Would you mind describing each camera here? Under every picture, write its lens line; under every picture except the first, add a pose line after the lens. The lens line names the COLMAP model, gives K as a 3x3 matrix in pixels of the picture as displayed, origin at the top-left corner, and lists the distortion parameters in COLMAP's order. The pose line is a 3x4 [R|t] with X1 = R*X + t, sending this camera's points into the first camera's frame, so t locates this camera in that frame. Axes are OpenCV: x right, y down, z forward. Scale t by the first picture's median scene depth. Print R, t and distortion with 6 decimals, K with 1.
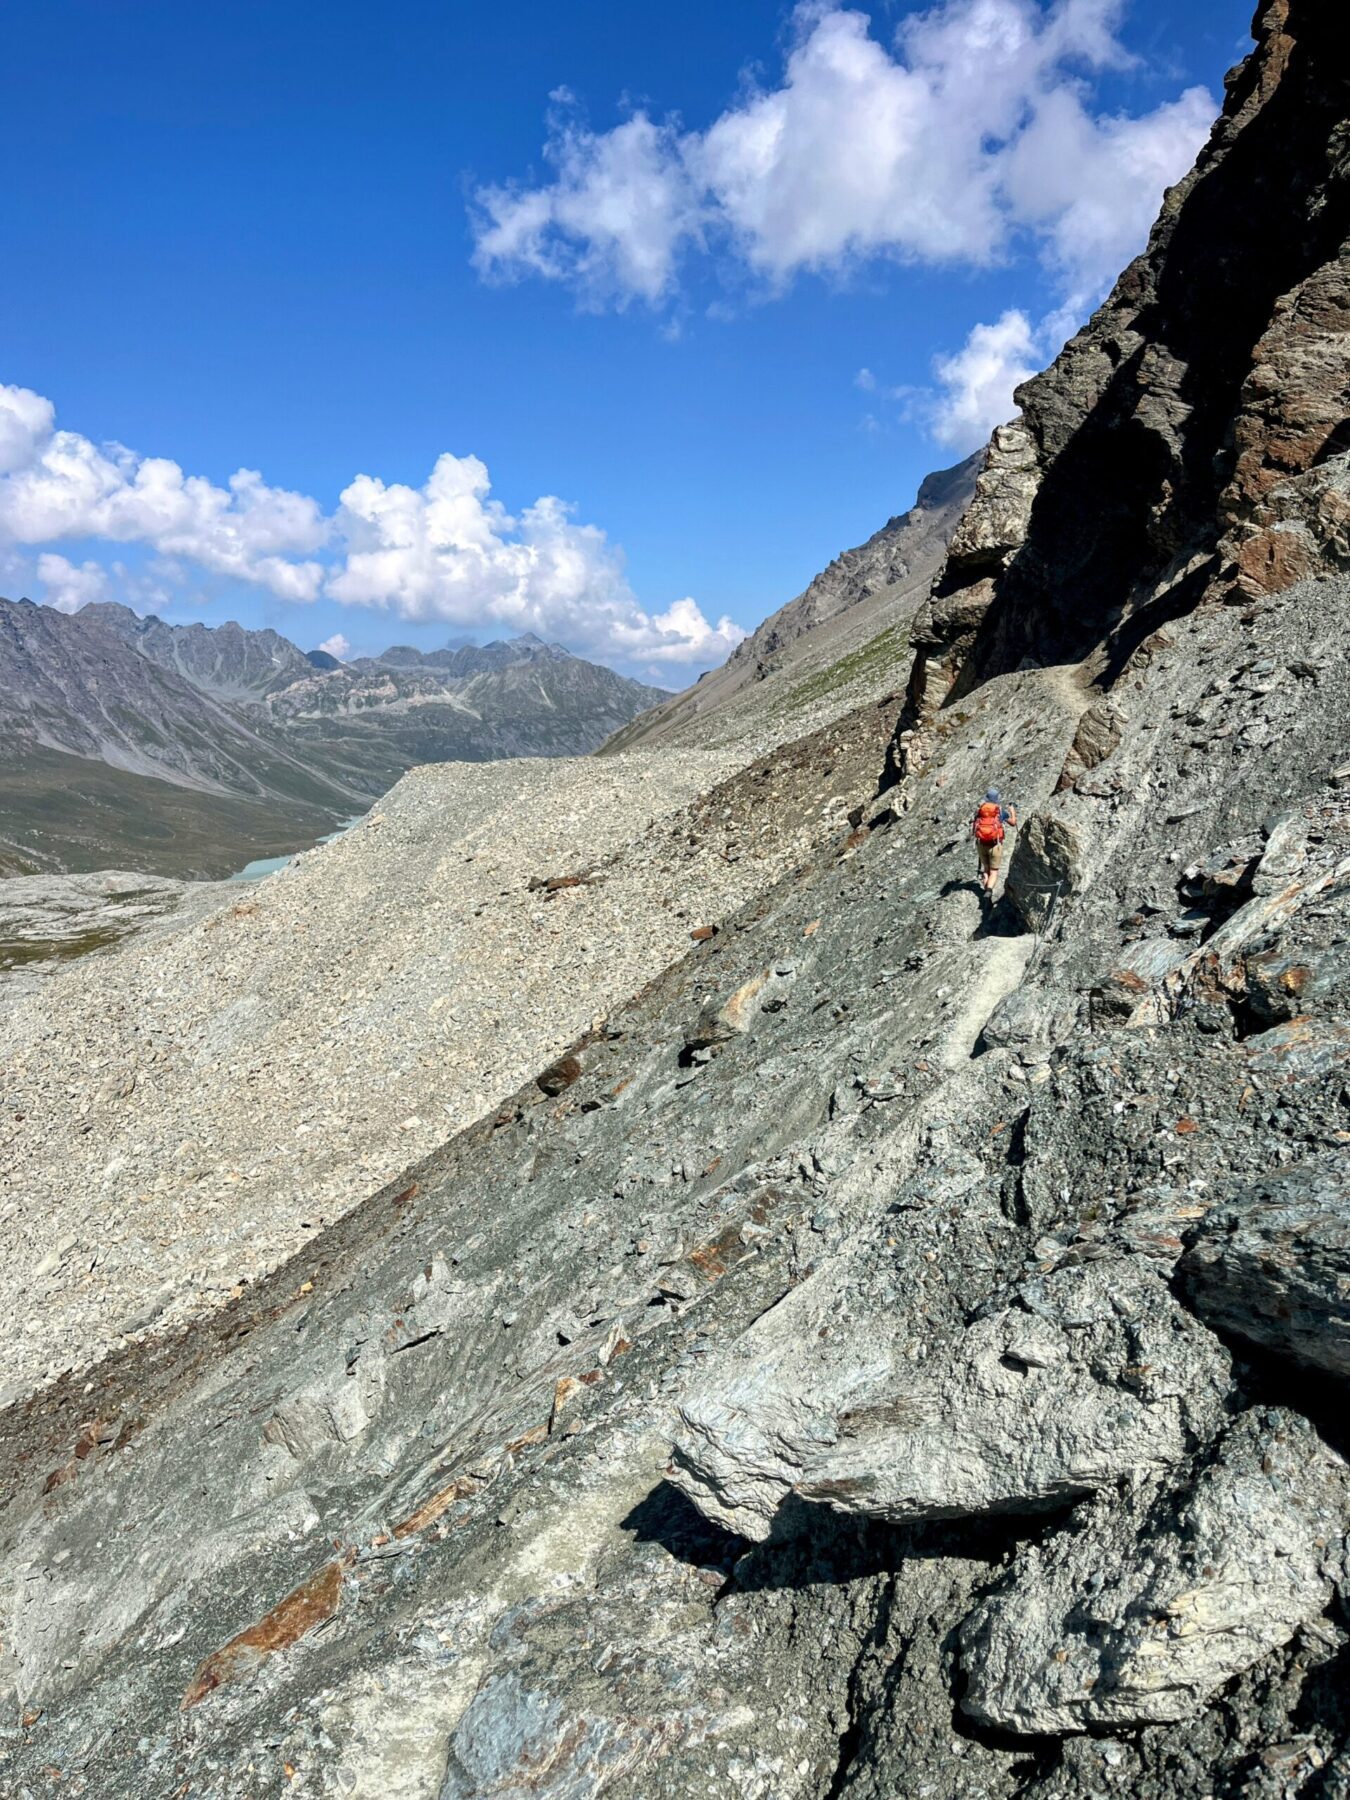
lens RADIAL K [[1316.7, 0, 679.7], [0, 1316.7, 899.9], [0, 0, 1]] dist [0.046251, -0.051922]
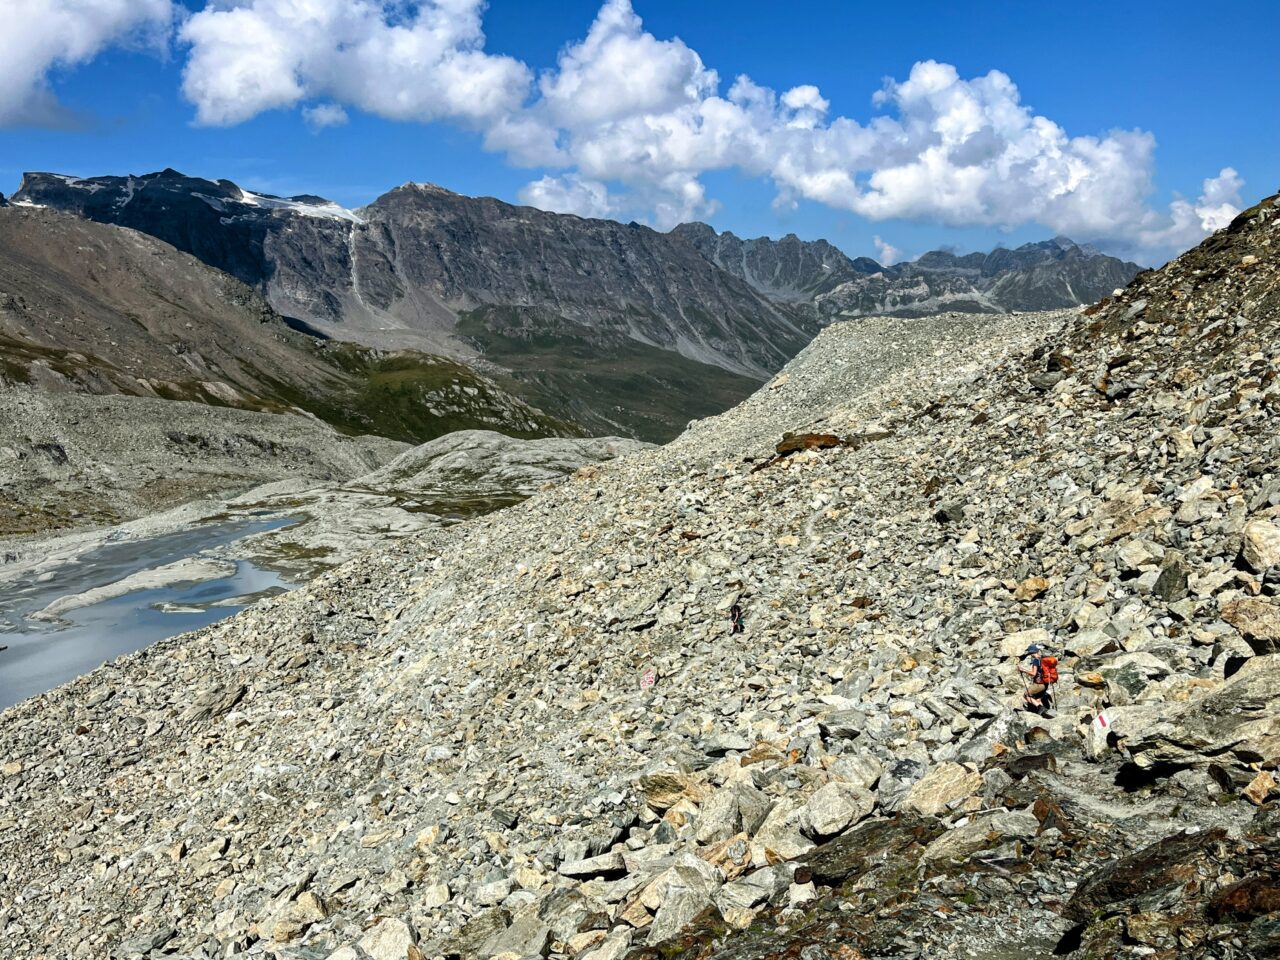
lens RADIAL K [[1098.9, 0, 646.6], [0, 1098.9, 480.7], [0, 0, 1]] dist [-0.037712, 0.025547]
pose [[0.884425, 0.054146, -0.463531, 0.145418], [-0.053597, 0.998459, 0.014369, 0.000213], [0.463594, 0.012136, 0.885964, 1.264813]]
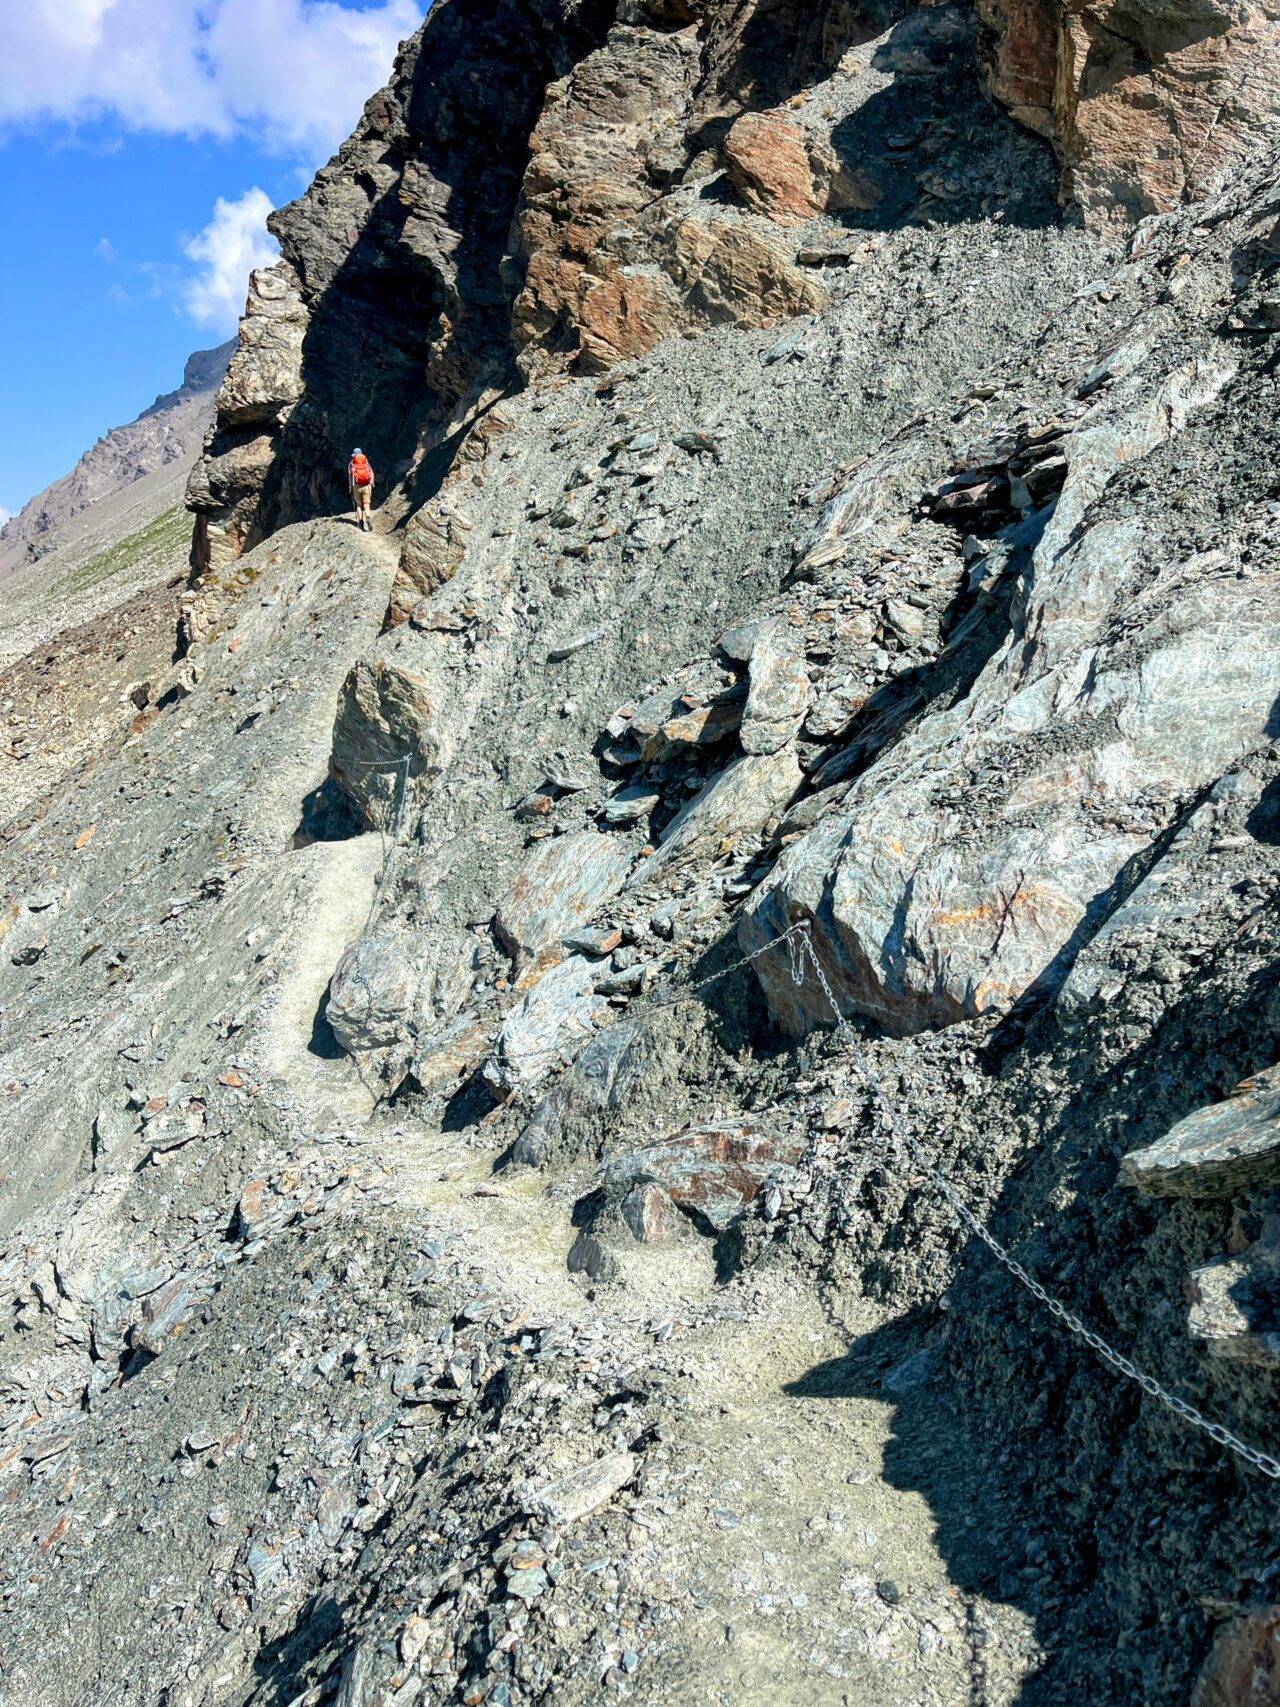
lens RADIAL K [[1159.4, 0, 643.2], [0, 1159.4, 883.8], [0, 0, 1]] dist [0.016913, -0.023473]
pose [[0.868423, -0.131582, 0.478046, 0.036547], [0.085032, 0.989383, 0.117858, -0.003314], [-0.488479, -0.061701, 0.870392, 0.156887]]
